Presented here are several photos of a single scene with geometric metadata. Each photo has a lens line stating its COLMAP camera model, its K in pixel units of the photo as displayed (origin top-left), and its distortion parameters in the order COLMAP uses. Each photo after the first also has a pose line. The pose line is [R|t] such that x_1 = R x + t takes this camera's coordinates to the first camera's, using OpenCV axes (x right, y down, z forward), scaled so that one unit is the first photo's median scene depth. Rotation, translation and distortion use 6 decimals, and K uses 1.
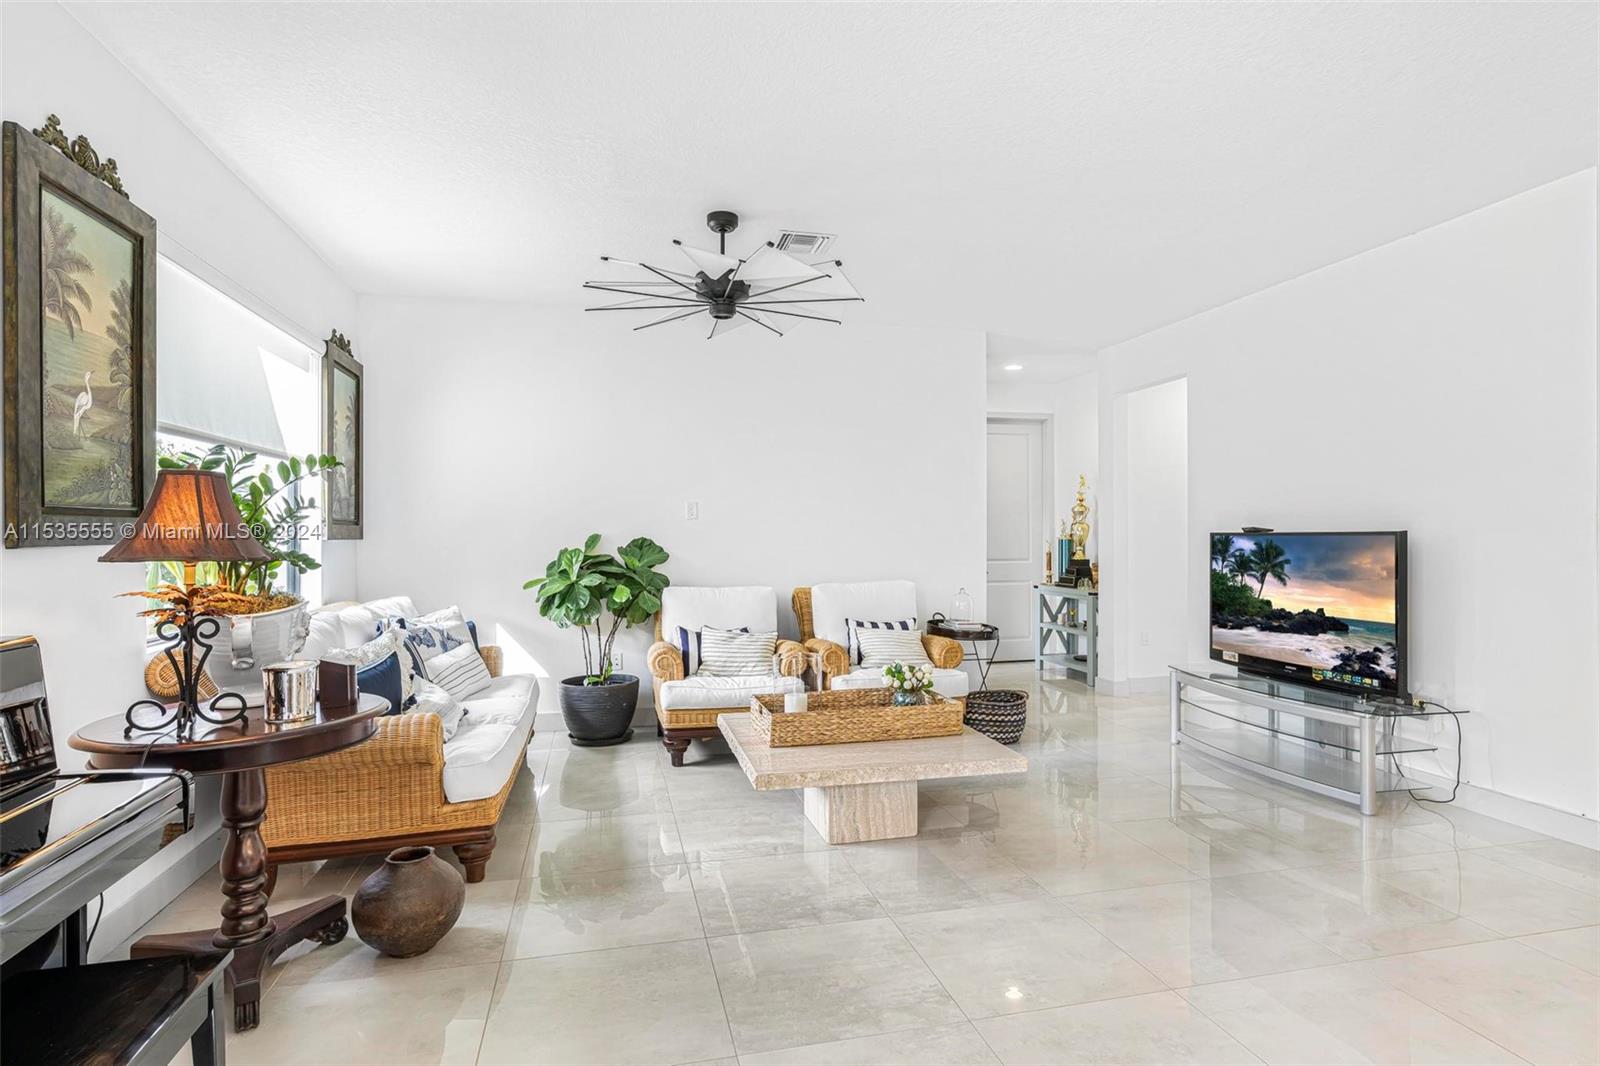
lens RADIAL K [[830.3, 0, 801.8], [0, 830.3, 533.4], [0, 0, 1]] dist [0.000486, -0.000120]
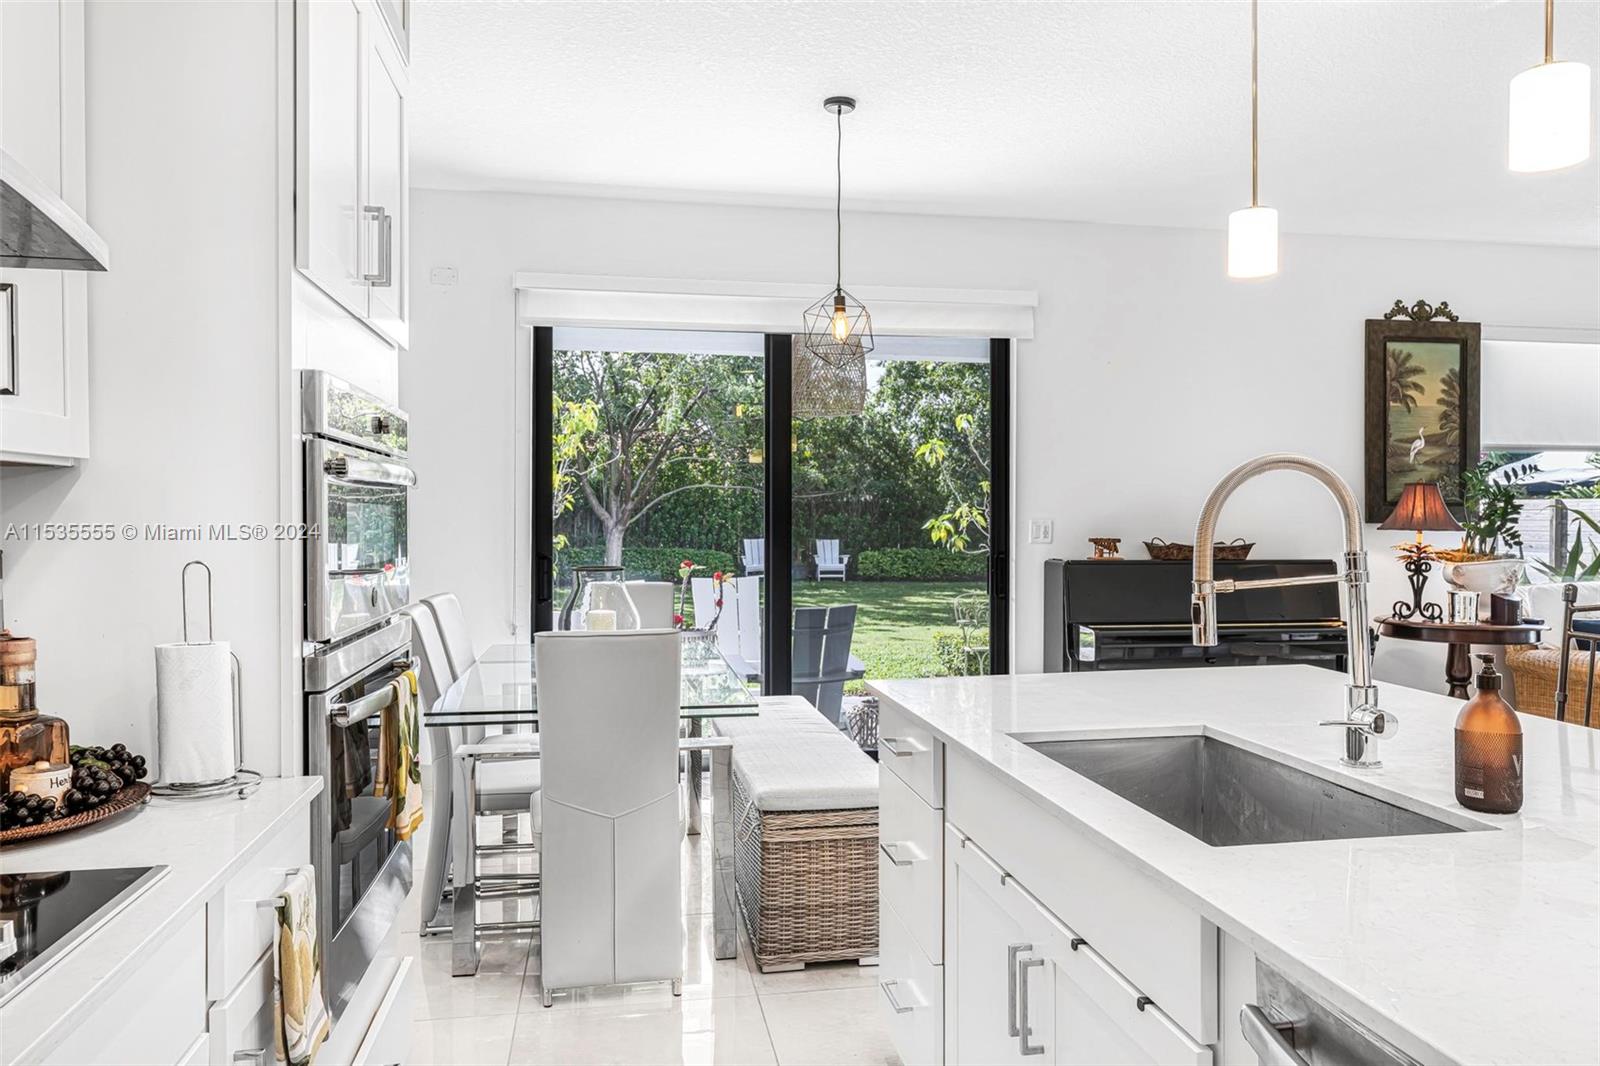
lens RADIAL K [[1071.7, 0, 799.8], [0, 1071.7, 533.0], [0, 0, 1]] dist [0.009177, 0.002458]
pose [[-0.055670, 0.014224, -0.998348, 1.608492], [0.002431, 0.999897, 0.014111, 0.000314], [0.998446, -0.001641, -0.055699, -0.240387]]
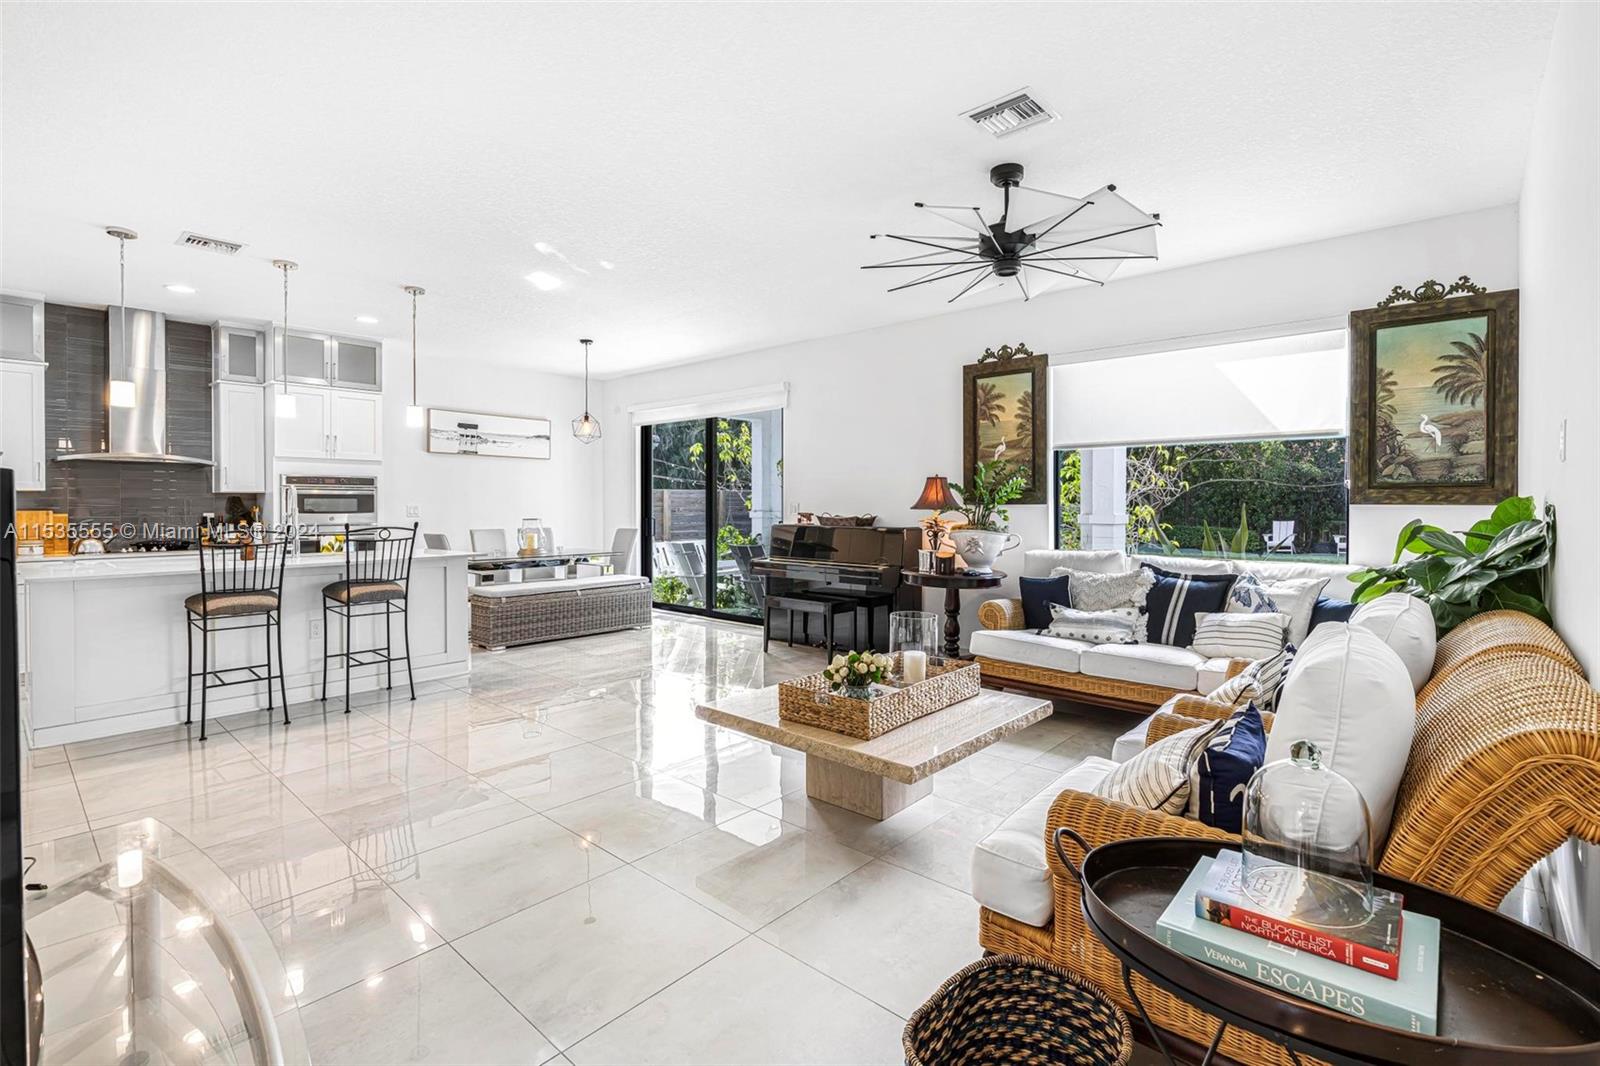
lens RADIAL K [[734.4, 0, 808.6], [0, 734.4, 518.6], [0, 0, 1]] dist [-0.000844, 0.000083]
pose [[-0.817609, 0.011318, -0.575663, 0.949085], [0.002036, 0.999857, 0.016766, 0.019118], [0.575771, 0.012536, -0.817515, 2.540841]]
